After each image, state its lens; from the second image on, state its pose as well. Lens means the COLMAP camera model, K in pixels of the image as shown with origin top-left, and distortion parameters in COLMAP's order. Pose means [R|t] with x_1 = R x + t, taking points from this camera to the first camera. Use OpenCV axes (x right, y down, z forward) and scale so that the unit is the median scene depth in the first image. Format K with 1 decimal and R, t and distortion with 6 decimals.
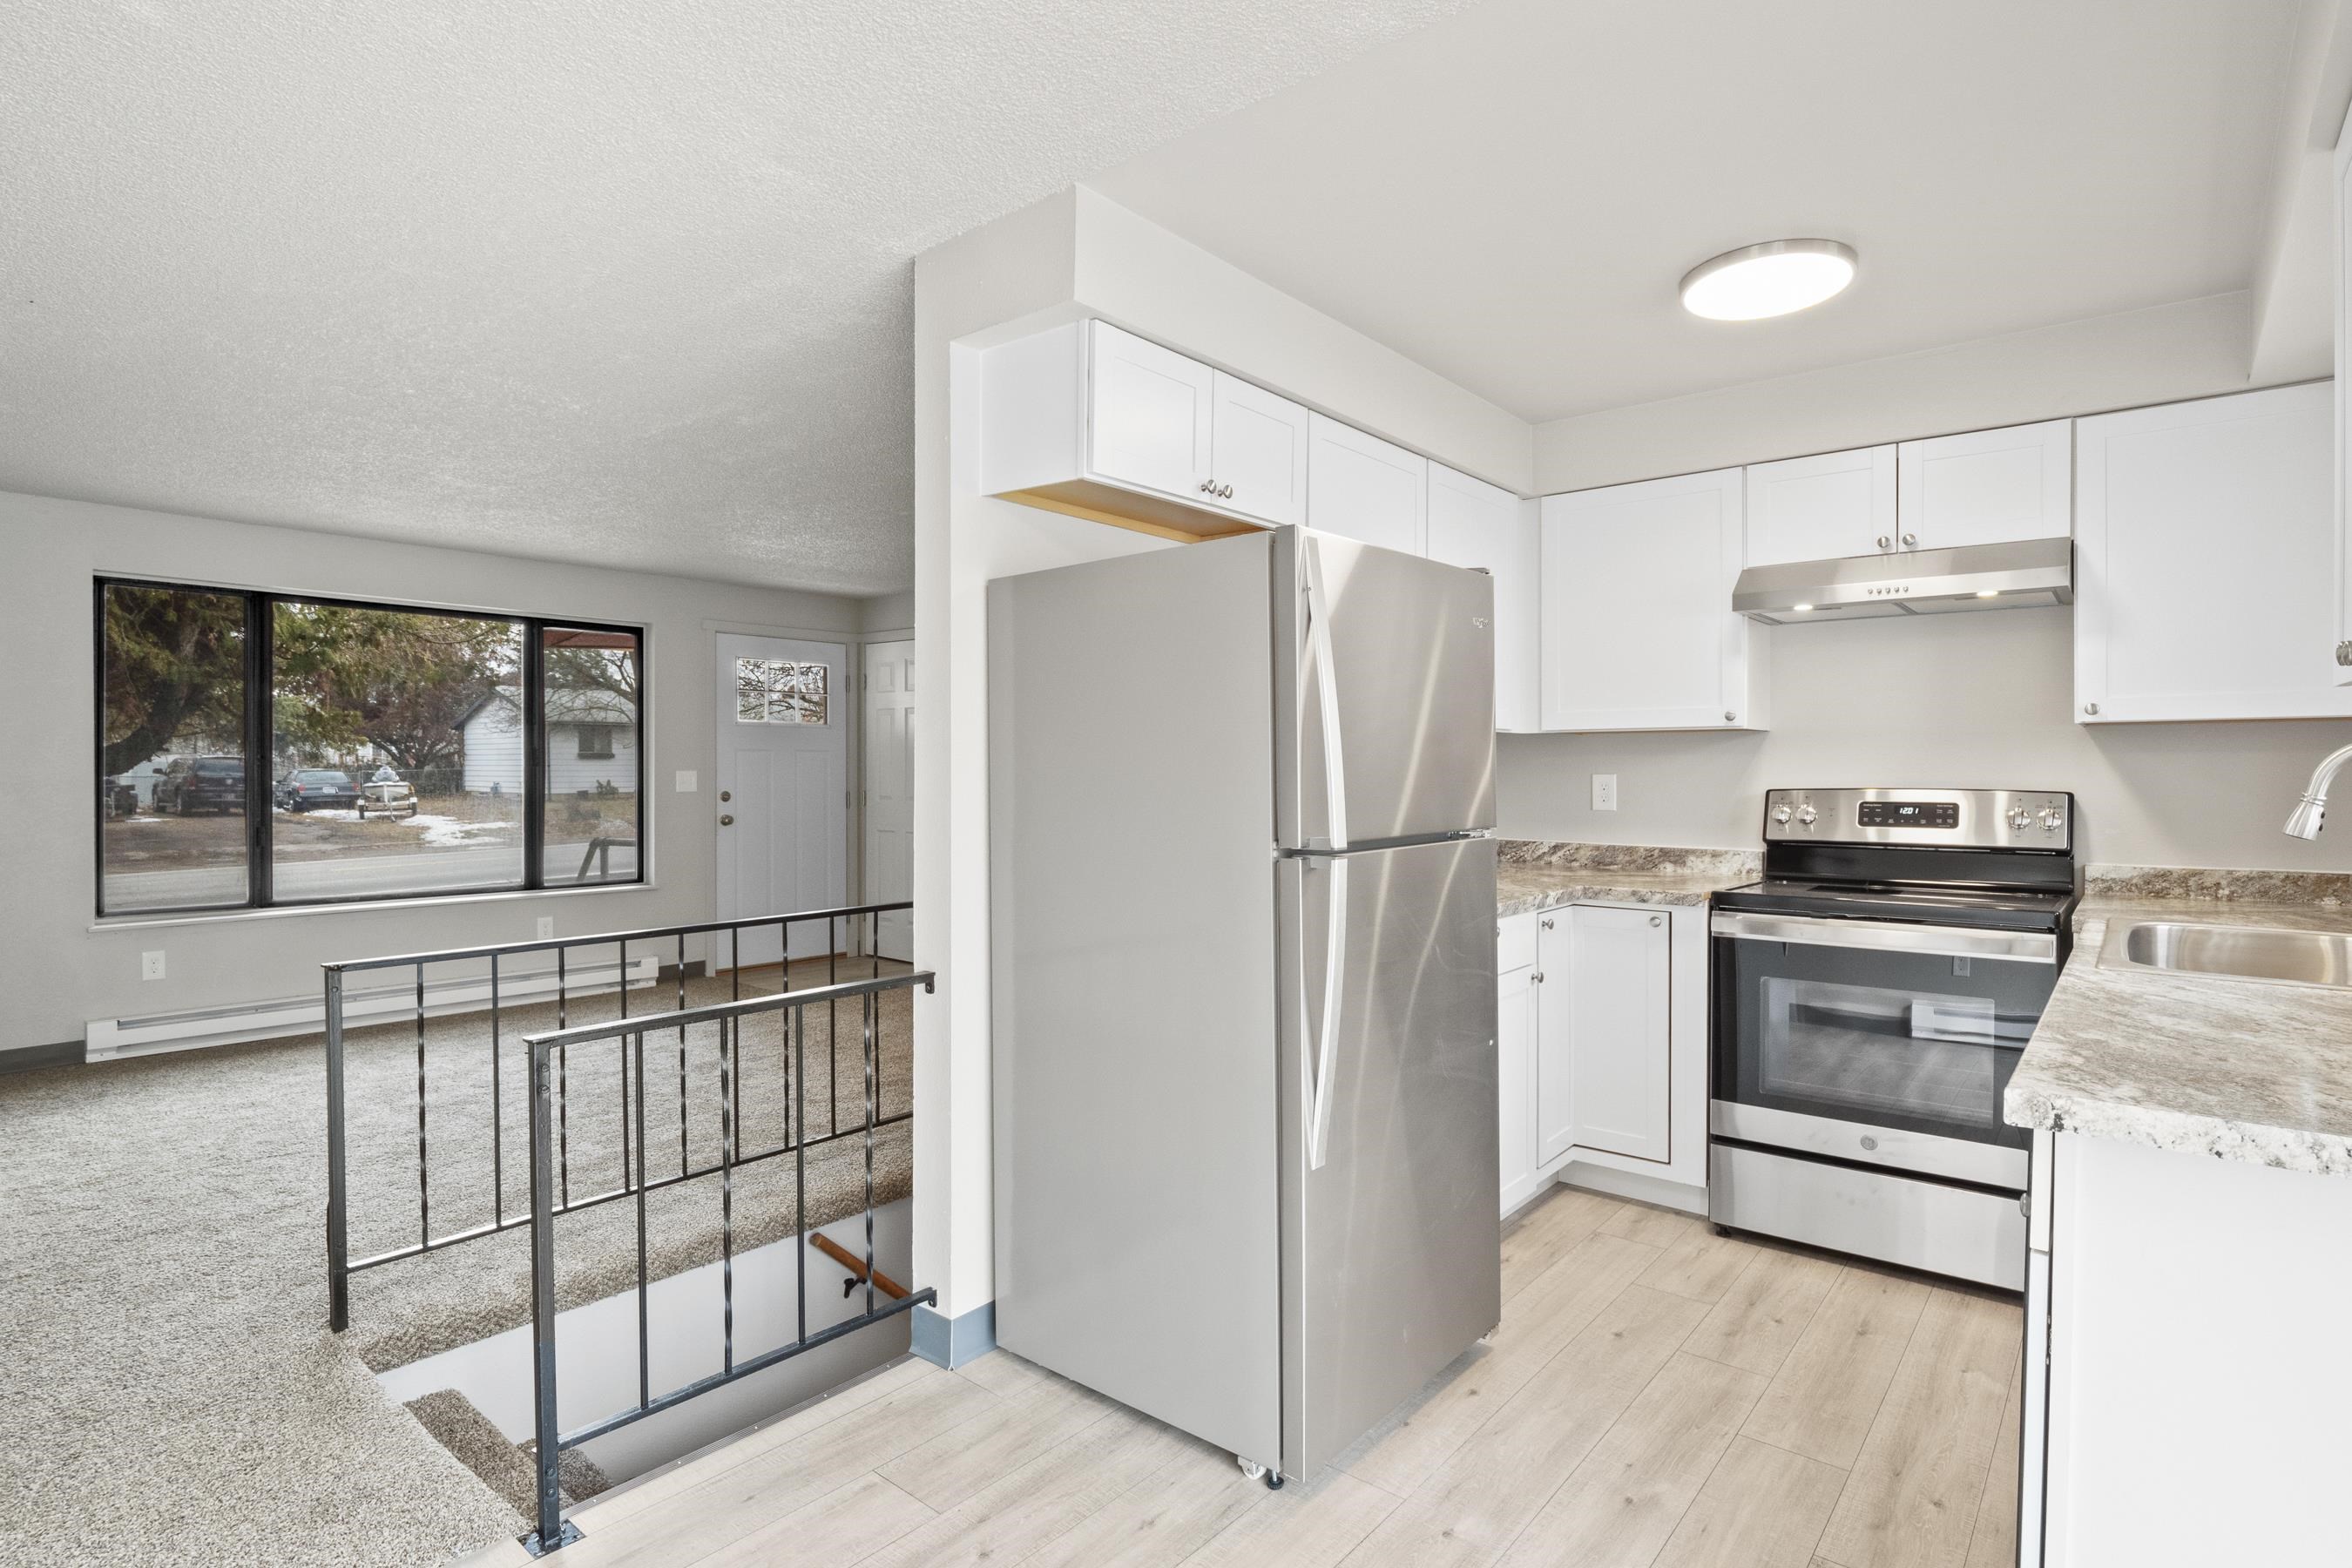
lens RADIAL K [[1165.3, 0, 1170.2], [0, 1165.3, 776.9], [0, 0, 1]] dist [-0.011737, -0.001178]
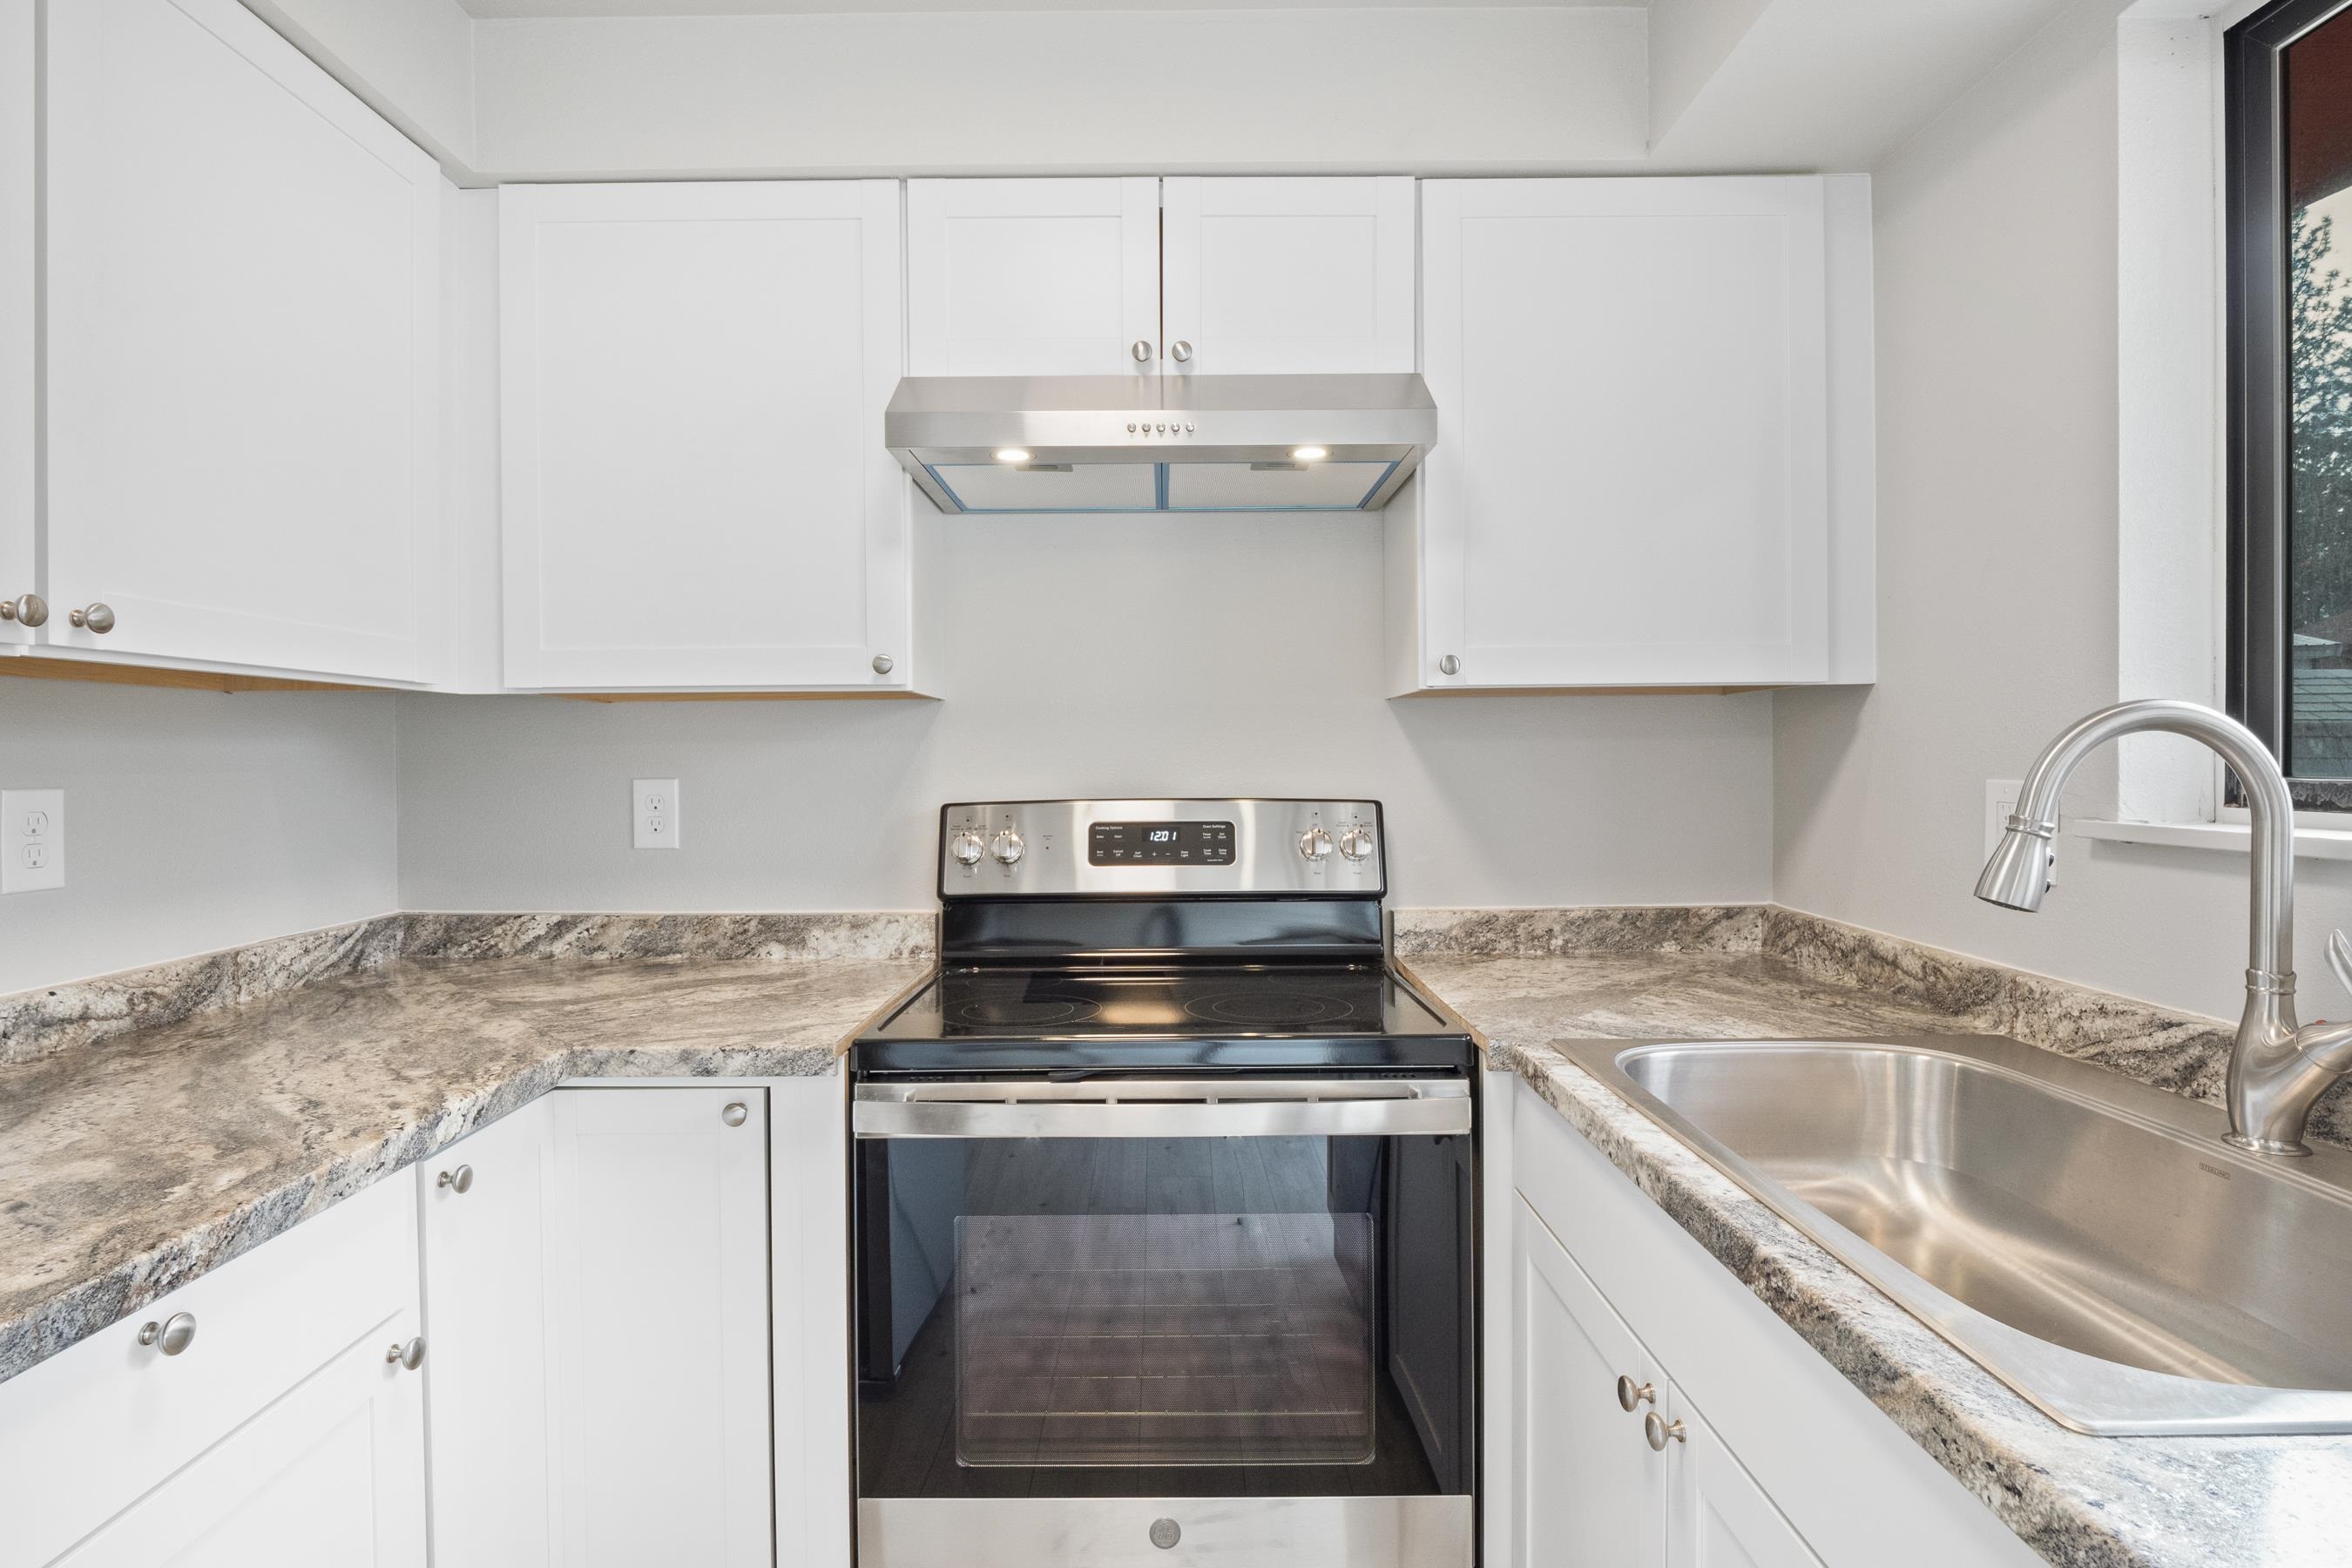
lens RADIAL K [[1165.3, 0, 1162.5], [0, 1165.3, 772.2], [0, 0, 1]] dist [-0.011737, -0.001178]
pose [[0.765263, -0.012706, 0.643592, 0.252871], [0.011472, 0.999916, 0.006099, -0.007213], [-0.643616, 0.002716, 0.765344, 0.542858]]
